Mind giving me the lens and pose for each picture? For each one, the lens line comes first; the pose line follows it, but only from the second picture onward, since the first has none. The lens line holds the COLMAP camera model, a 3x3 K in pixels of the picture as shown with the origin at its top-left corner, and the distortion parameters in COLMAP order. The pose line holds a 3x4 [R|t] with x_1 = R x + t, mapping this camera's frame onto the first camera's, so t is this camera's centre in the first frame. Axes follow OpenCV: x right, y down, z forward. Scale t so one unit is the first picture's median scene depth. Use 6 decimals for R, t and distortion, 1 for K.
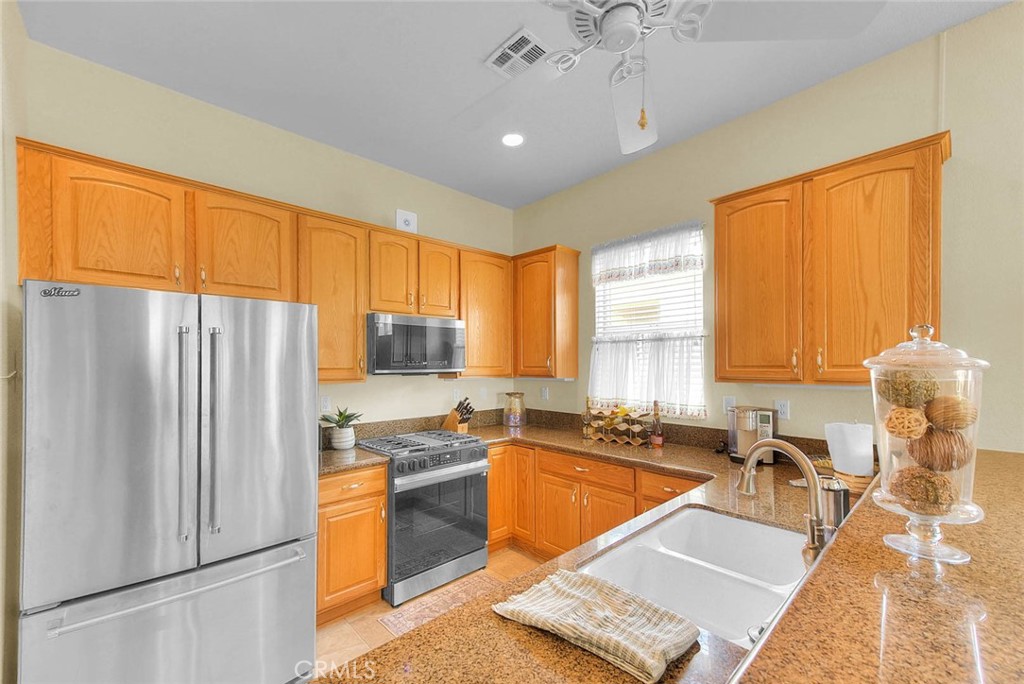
lens RADIAL K [[418.7, 0, 512.1], [0, 418.7, 362.1], [0, 0, 1]] dist [0.035963, 0.000229]
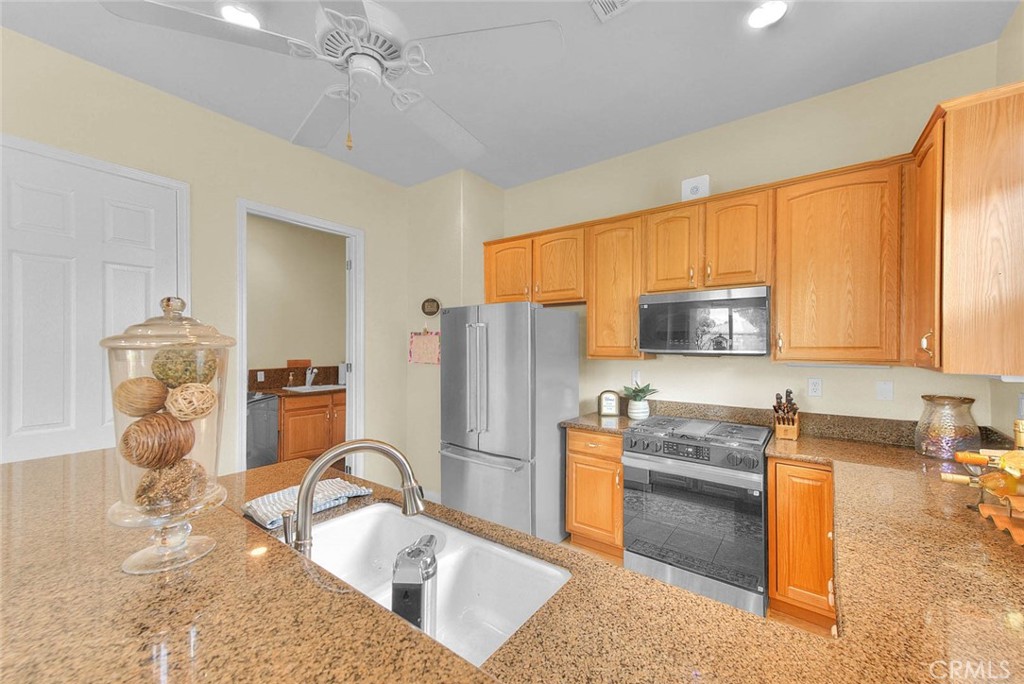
lens RADIAL K [[405.7, 0, 509.3], [0, 405.7, 344.4], [0, 0, 1]] dist [-0.001458, -0.000308]
pose [[0.166920, 0.003245, -0.985965, 0.557629], [-0.003963, 0.999989, 0.002620, 0.006195], [0.985962, 0.003470, 0.166931, 0.453710]]
